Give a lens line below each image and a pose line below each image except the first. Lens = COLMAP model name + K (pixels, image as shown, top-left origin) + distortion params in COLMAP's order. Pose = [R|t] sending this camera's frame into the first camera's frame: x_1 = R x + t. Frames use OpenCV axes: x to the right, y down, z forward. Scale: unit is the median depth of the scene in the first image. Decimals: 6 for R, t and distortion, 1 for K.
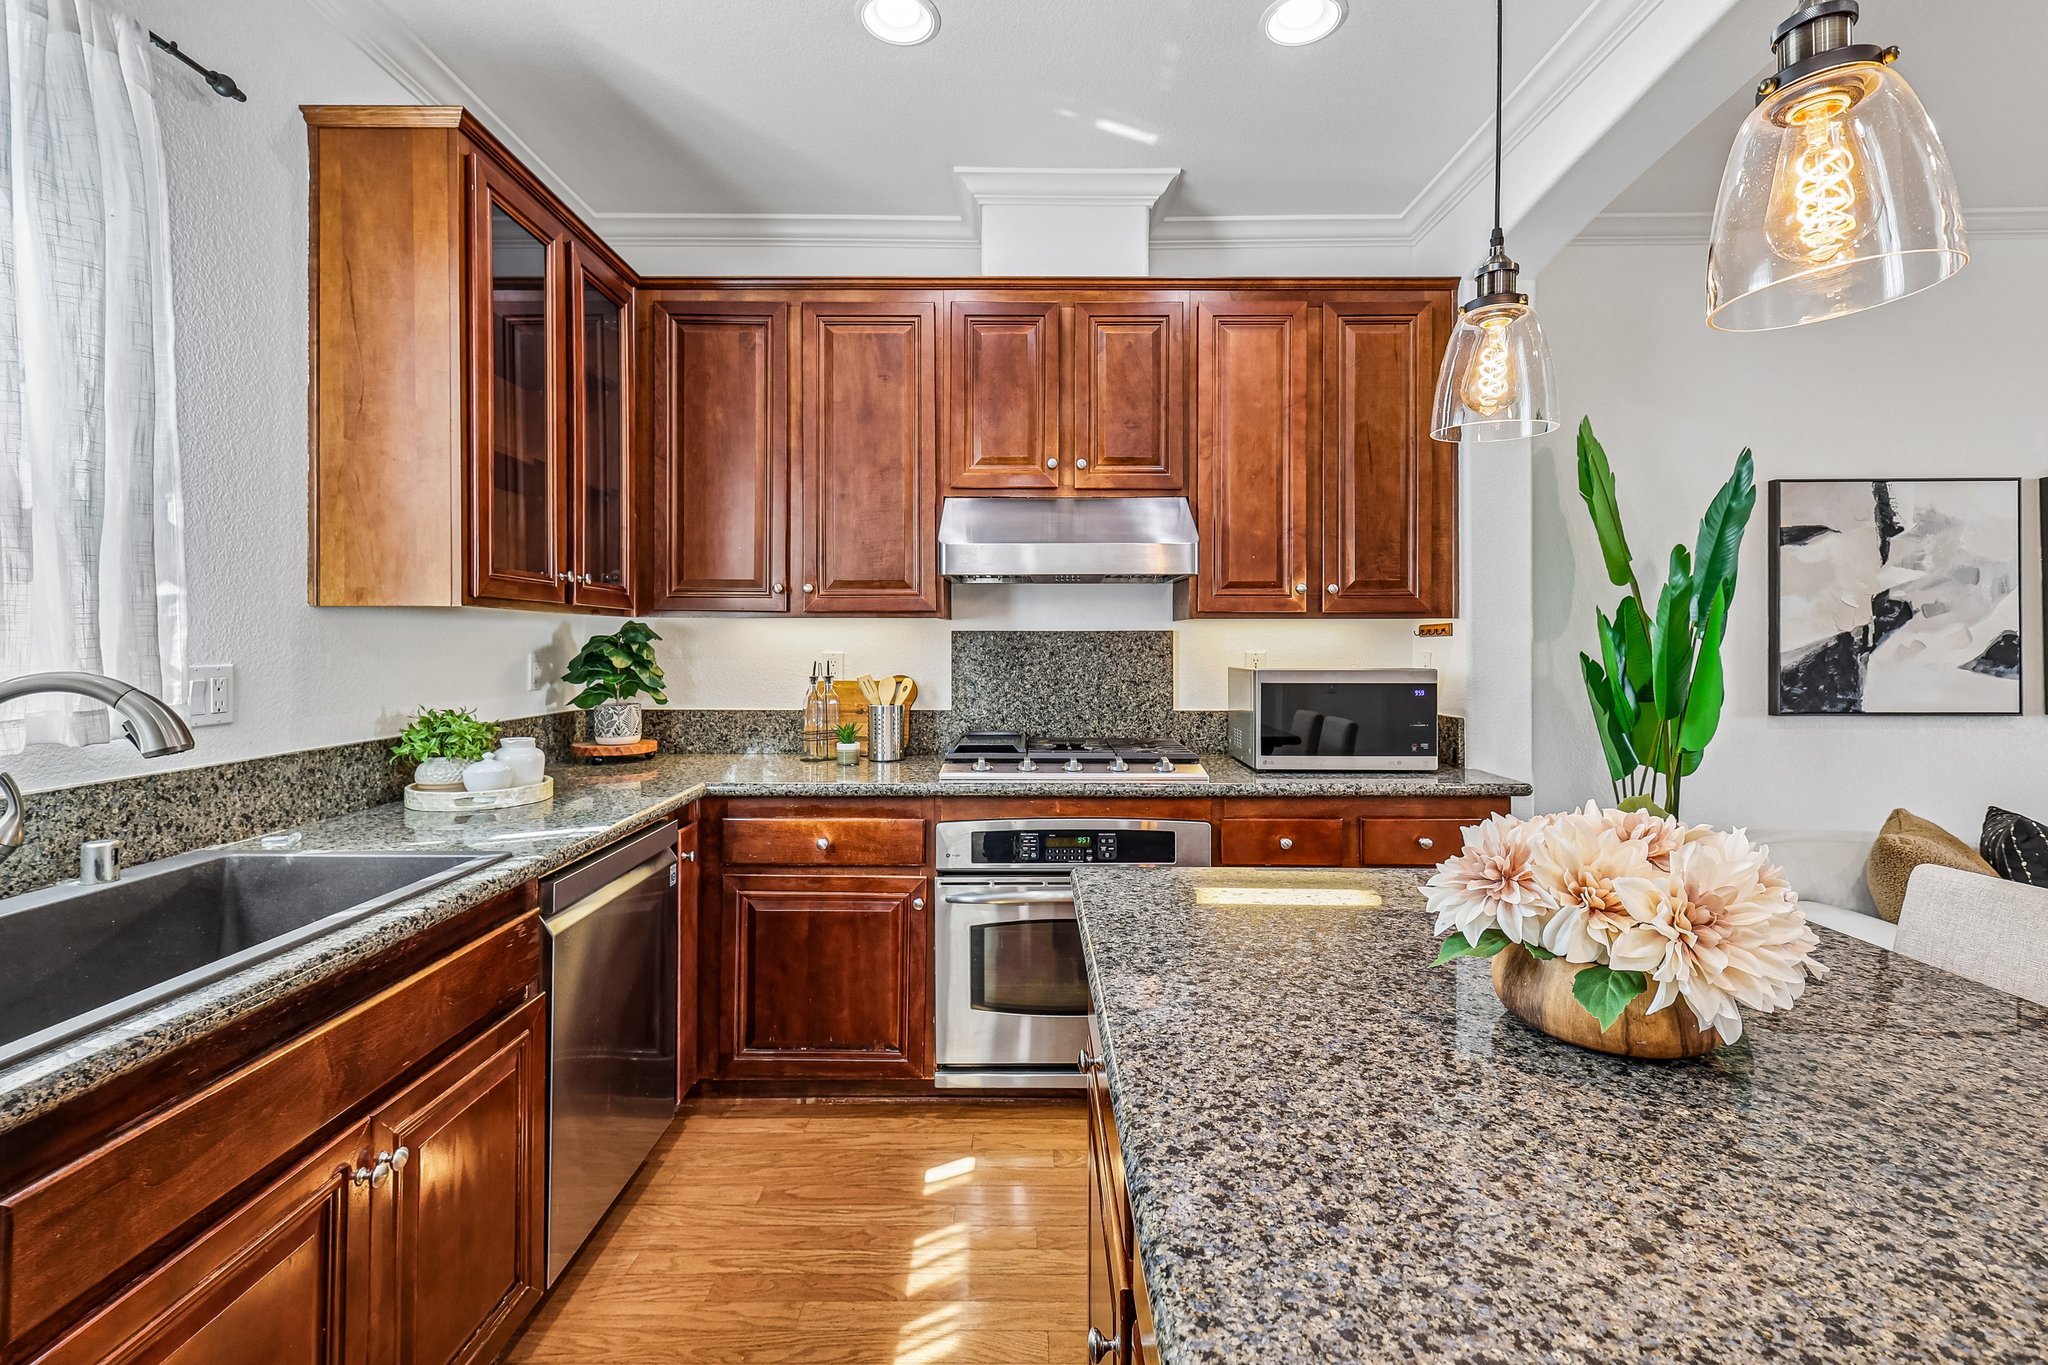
lens RADIAL K [[908.4, 0, 1023.7], [0, 908.4, 643.0], [0, 0, 1]] dist [0.014606, 0.000407]
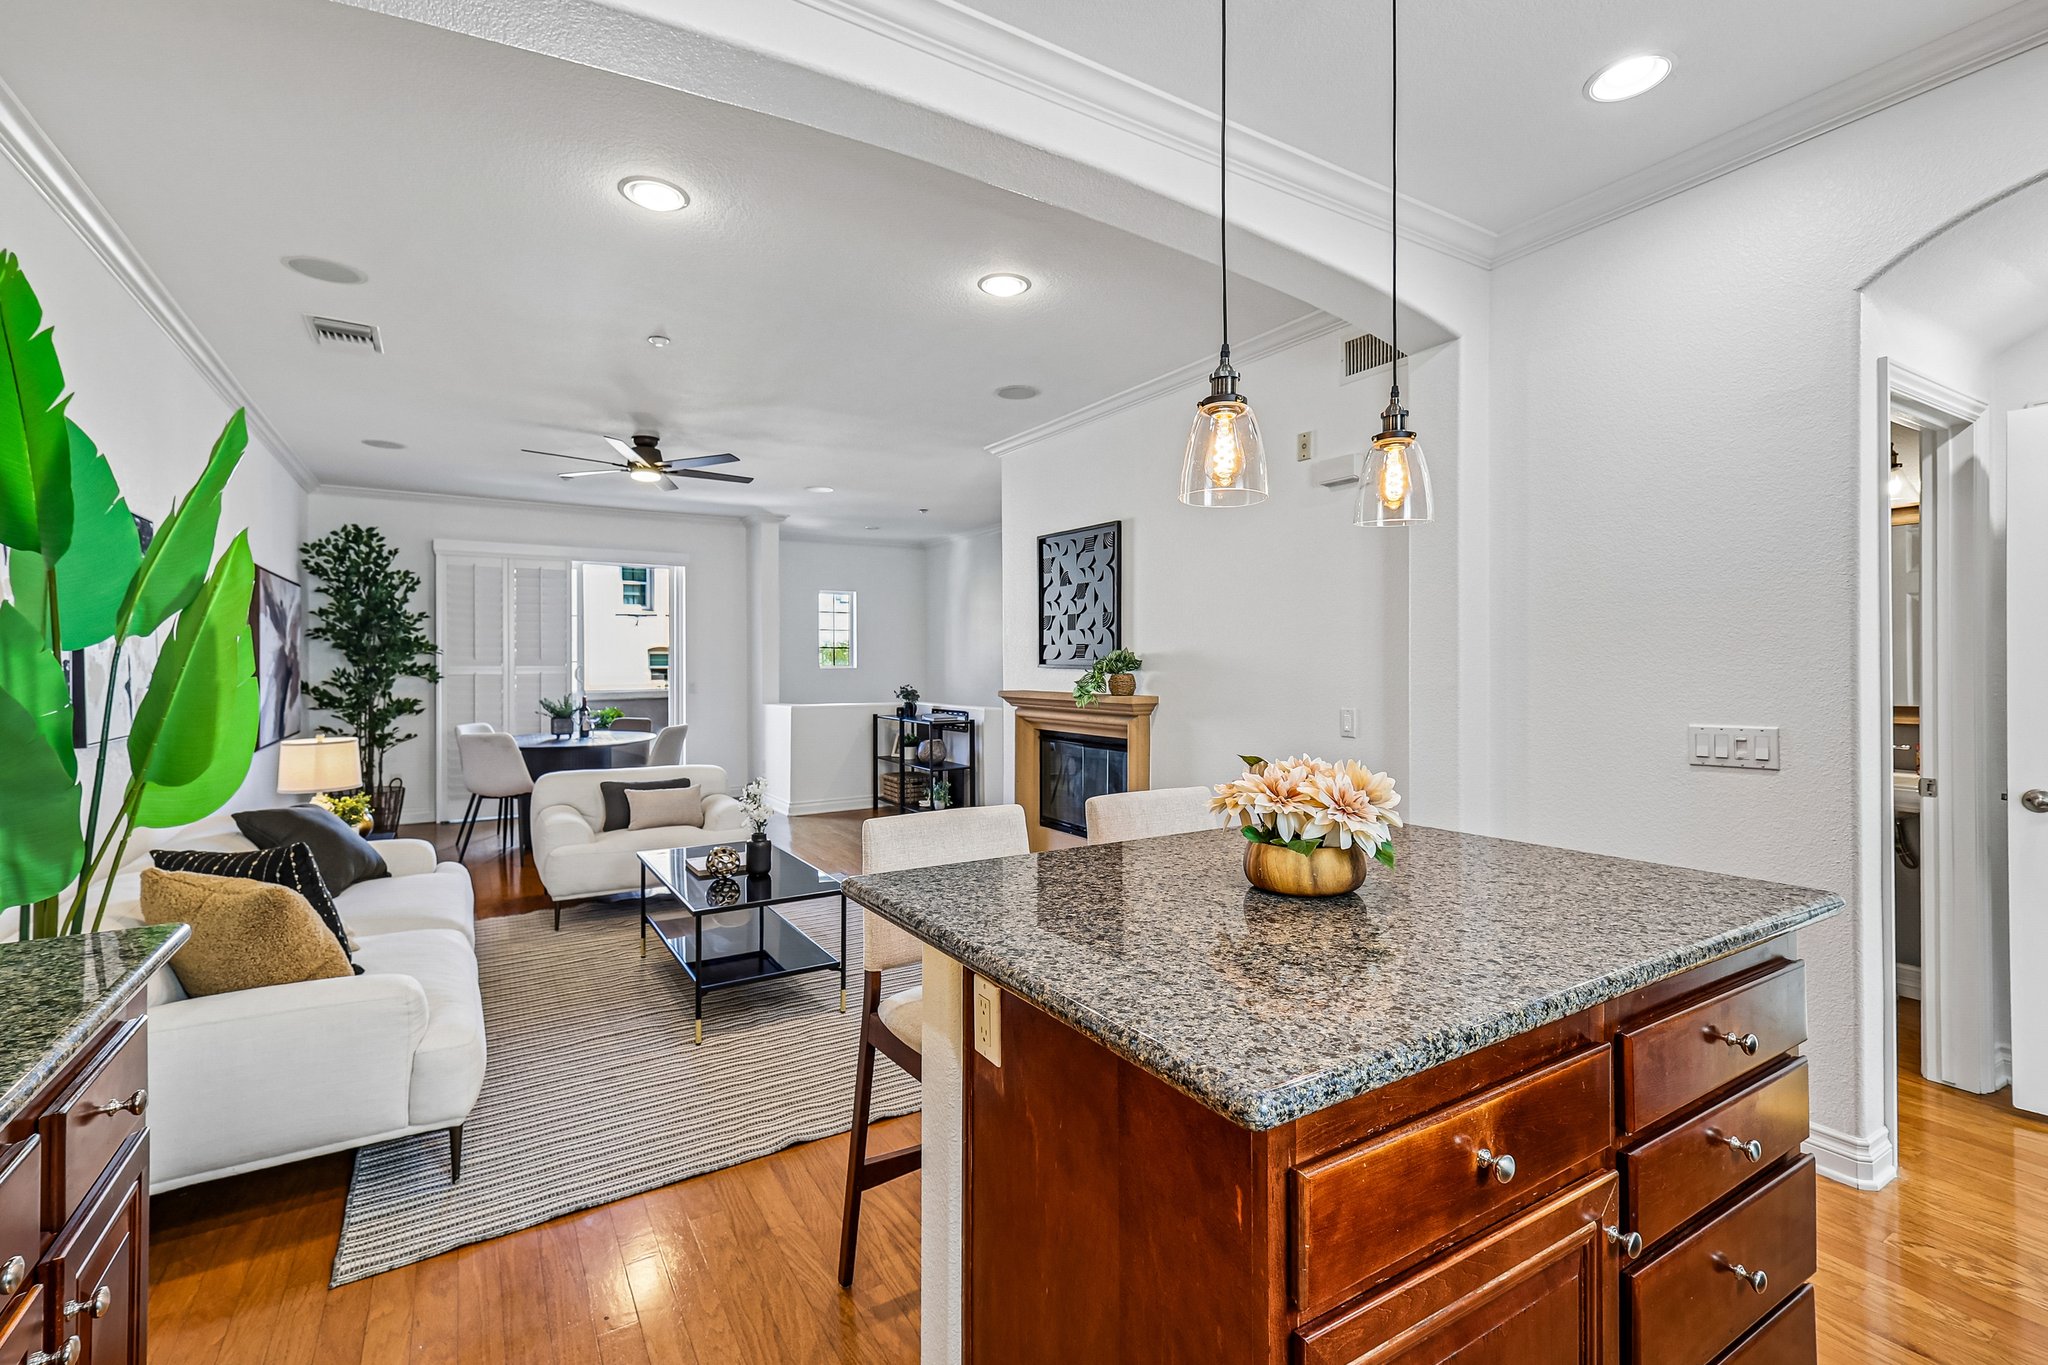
lens RADIAL K [[910.6, 0, 1038.9], [0, 910.6, 665.6], [0, 0, 1]] dist [0.001019, -0.000054]
pose [[-0.537199, 0.001632, 0.843454, -0.168963], [0.004930, 0.999987, 0.001205, 0.002088], [-0.843441, 0.004806, -0.537200, 0.754611]]
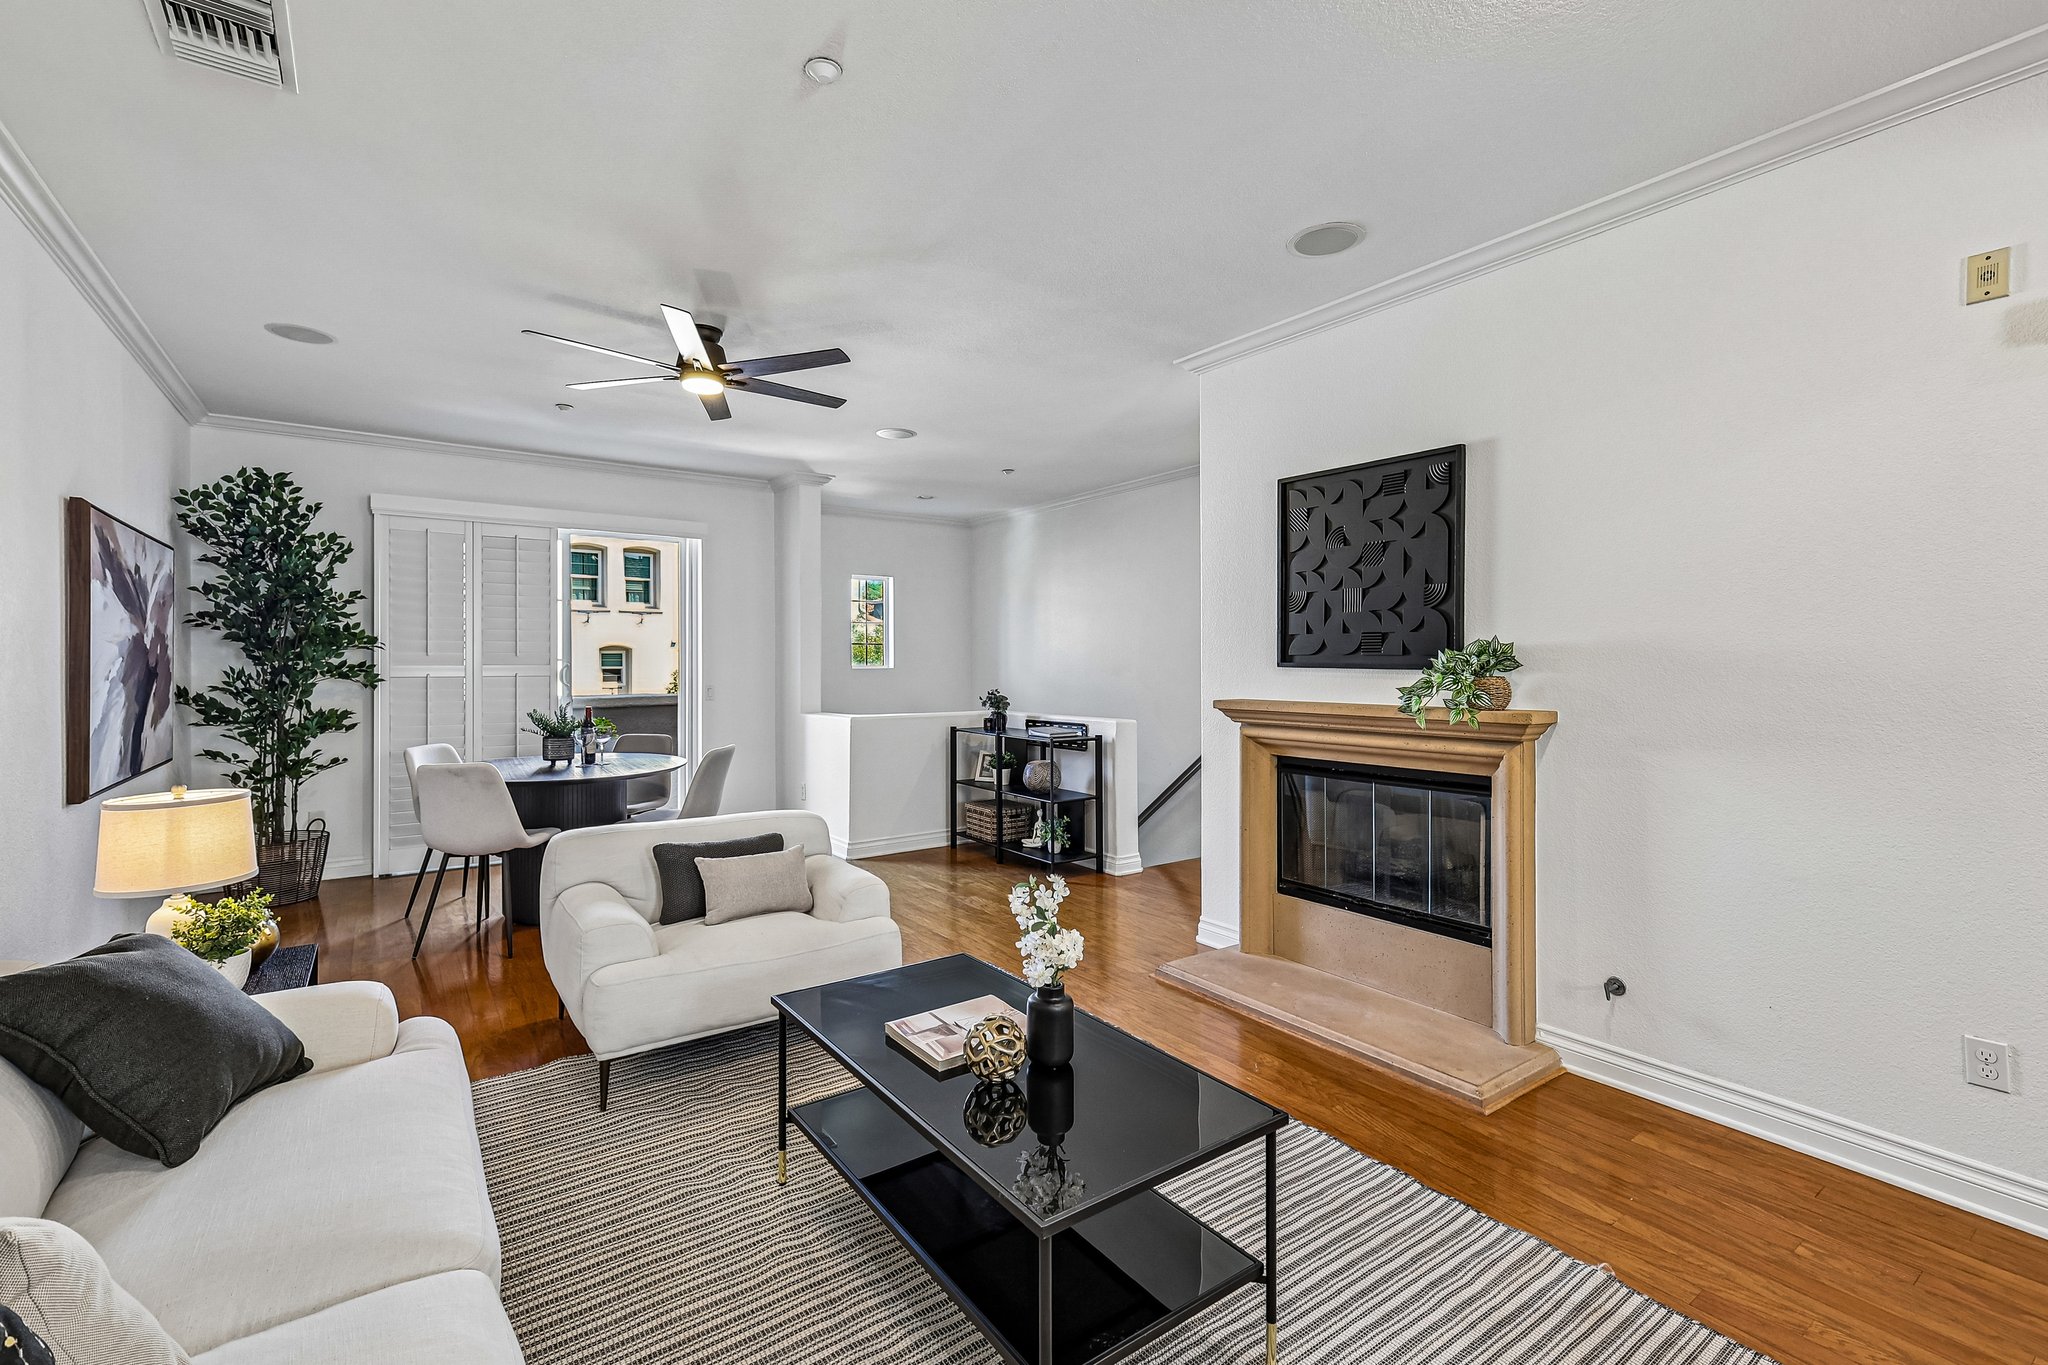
lens RADIAL K [[904.4, 0, 1034.7], [0, 904.4, 664.3], [0, 0, 1]] dist [0.003671, 0.000327]
pose [[-0.584617, 0.003343, 0.811302, 0.601306], [0.004383, 0.999990, -0.000963, 0.004442], [-0.811297, 0.002993, -0.584626, 0.796927]]
